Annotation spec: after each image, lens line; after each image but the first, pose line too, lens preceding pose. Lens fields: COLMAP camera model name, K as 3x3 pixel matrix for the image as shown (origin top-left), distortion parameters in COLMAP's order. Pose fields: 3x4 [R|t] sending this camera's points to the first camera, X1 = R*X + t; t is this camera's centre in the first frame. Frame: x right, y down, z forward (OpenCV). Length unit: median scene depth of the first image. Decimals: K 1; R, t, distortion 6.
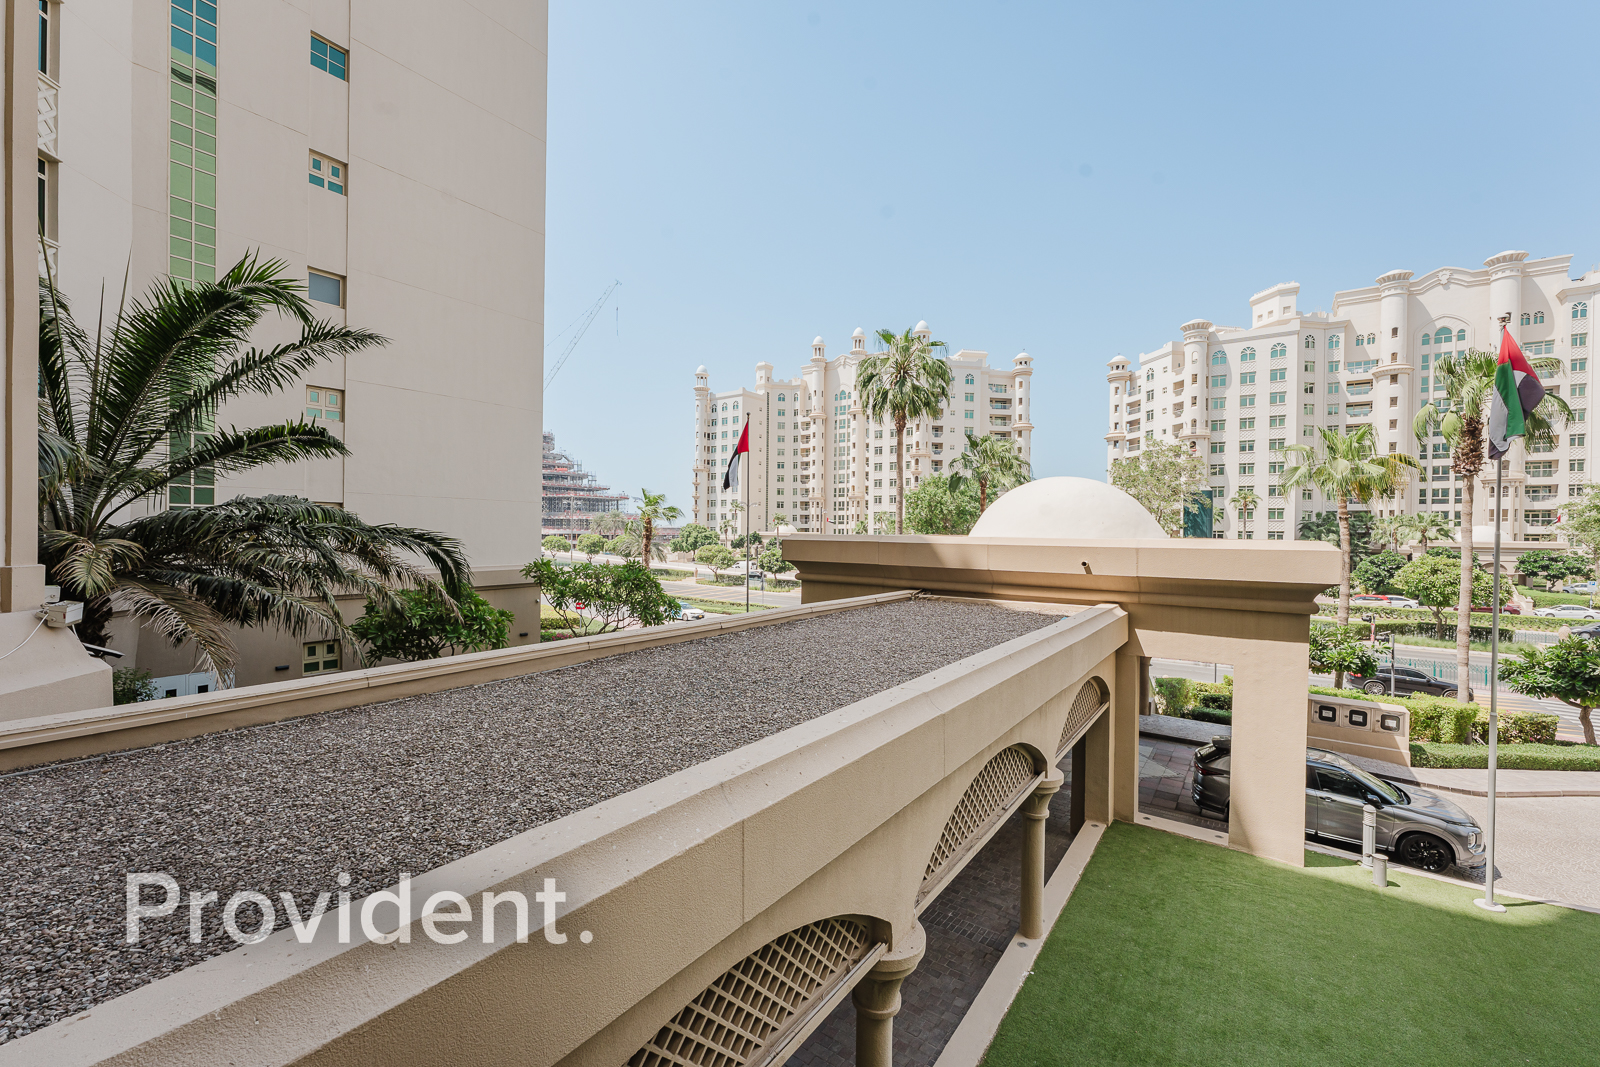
lens RADIAL K [[634.8, 0, 804.3], [0, 634.8, 532.7], [0, 0, 1]] dist [-0.000223, -0.000475]
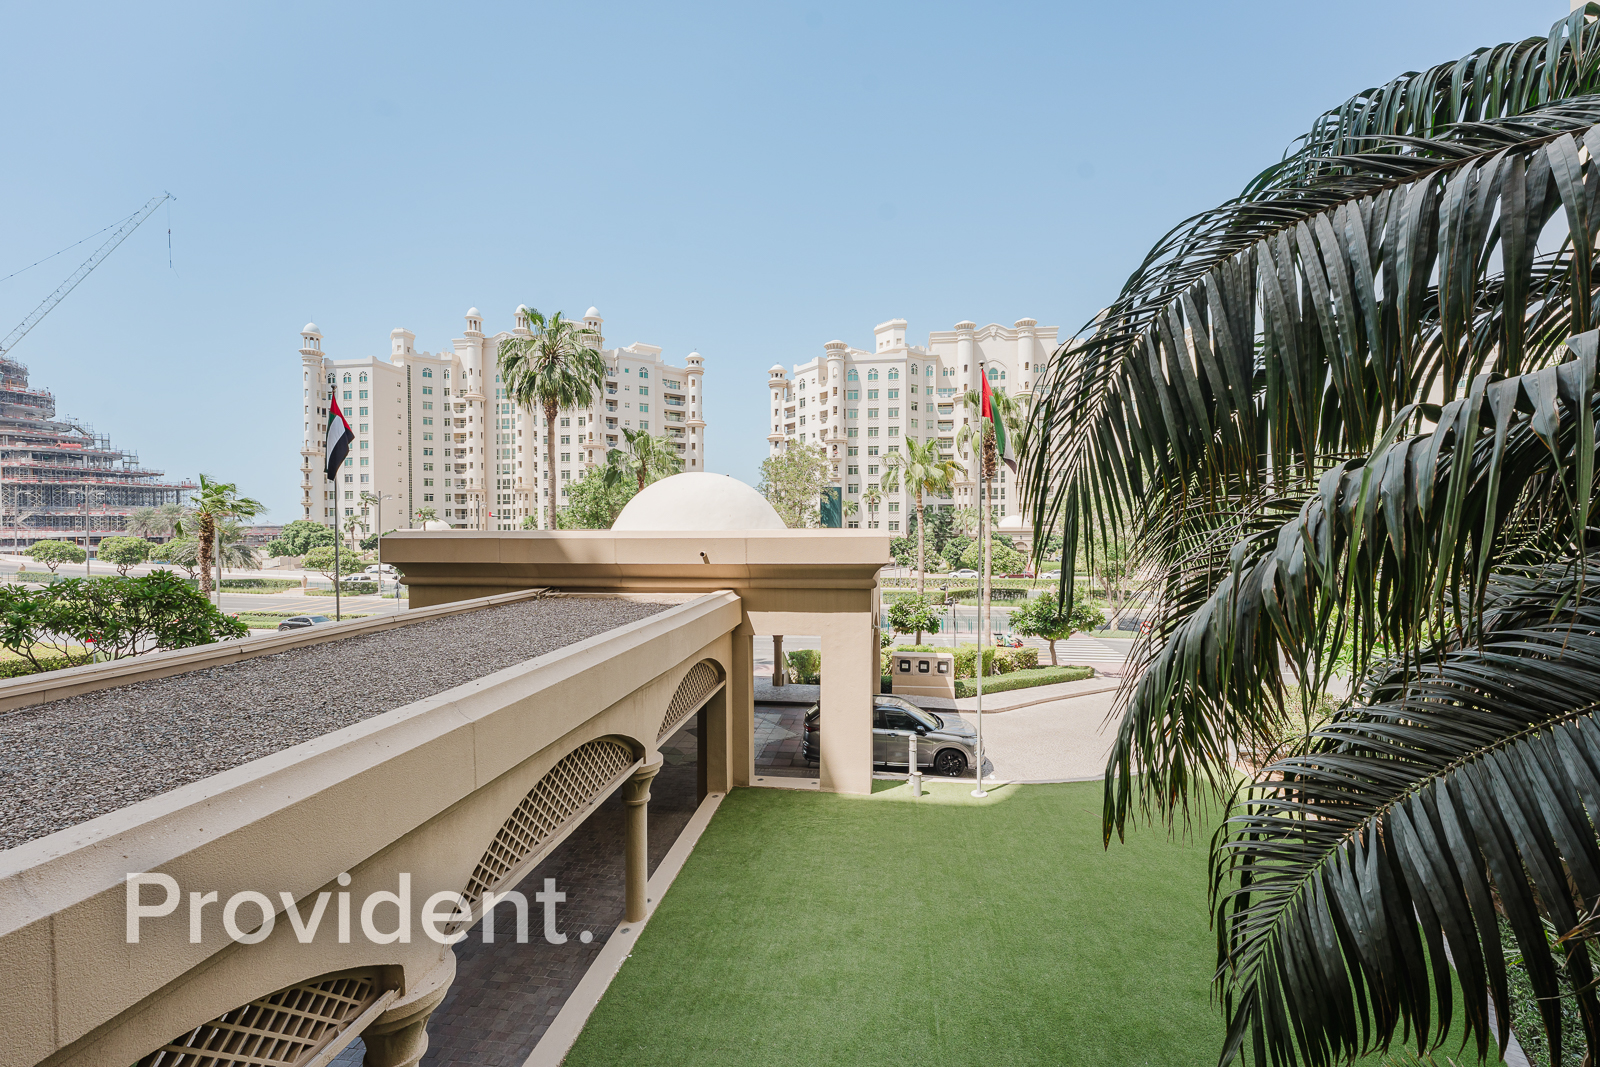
lens RADIAL K [[634.8, 0, 803.5], [0, 634.8, 530.7], [0, 0, 1]] dist [-0.000223, -0.000475]
pose [[0.883317, -0.019269, 0.468380, 0.050165], [0.015928, 0.999812, 0.011093, 0.000202], [-0.468505, -0.002338, 0.883458, -0.012365]]
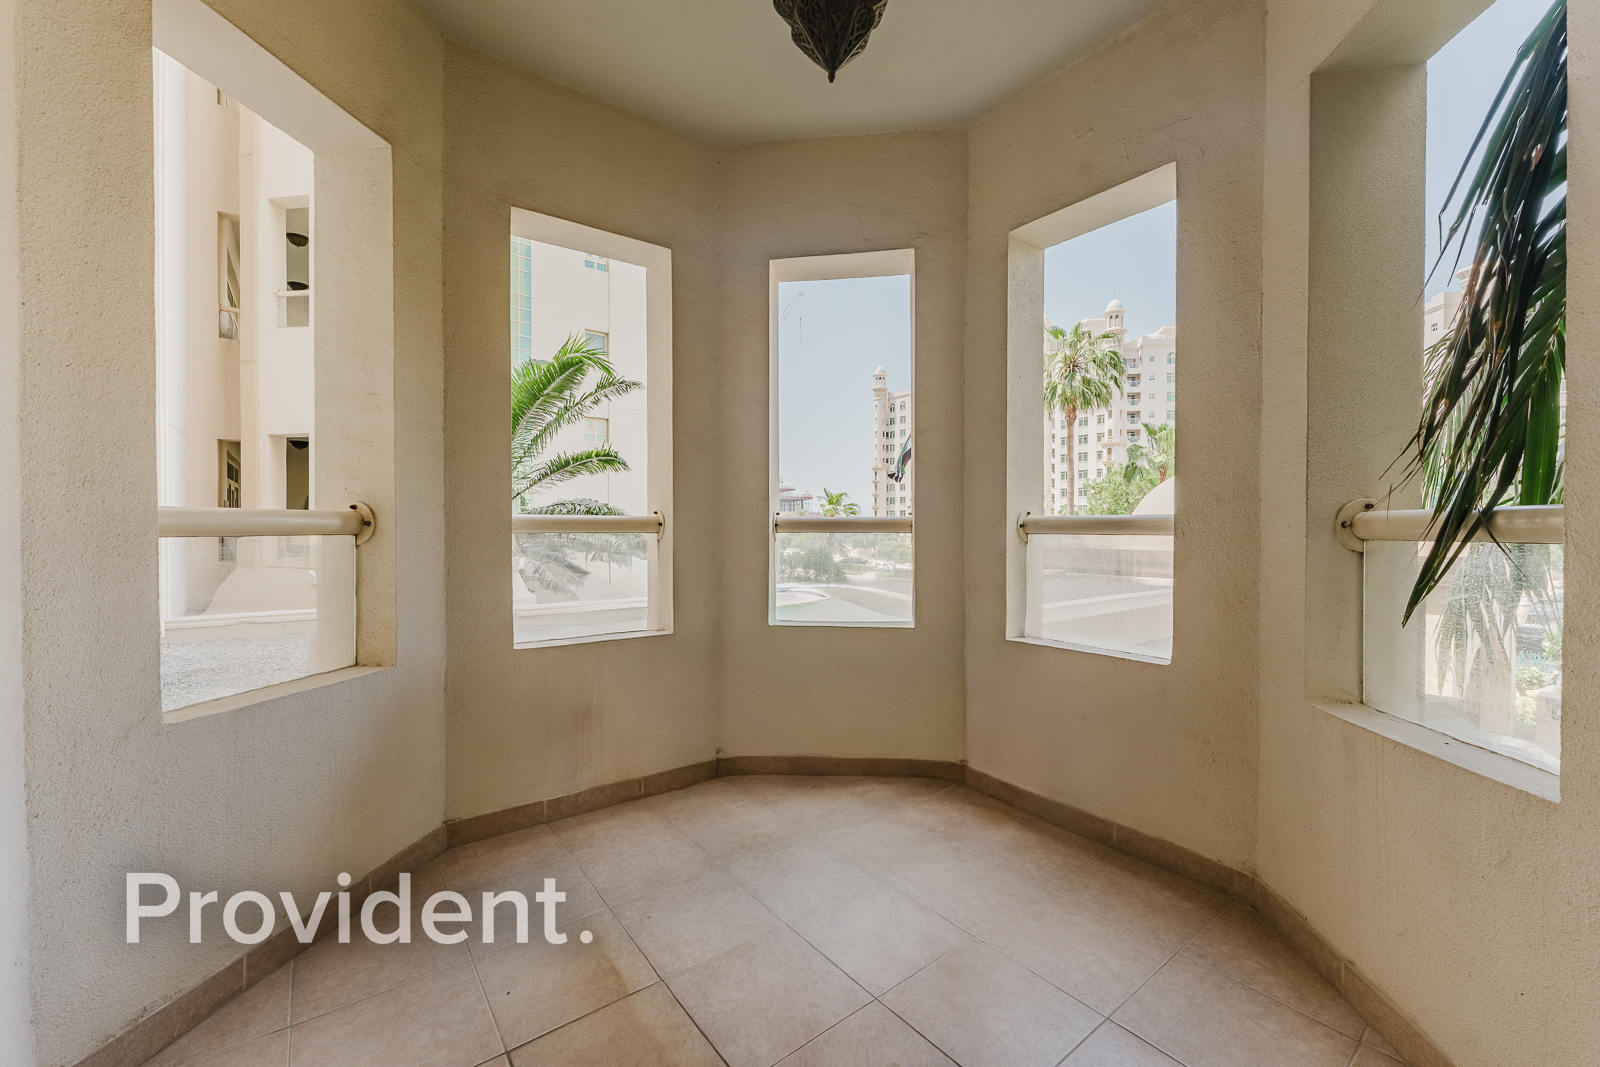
lens RADIAL K [[634.8, 0, 798.0], [0, 634.8, 530.1], [0, 0, 1]] dist [-0.000223, -0.000475]
pose [[0.957626, -0.009527, -0.287857, 0.030479], [0.009353, 0.999954, -0.001979, 0.012254], [0.287862, -0.000797, 0.957672, -0.140171]]
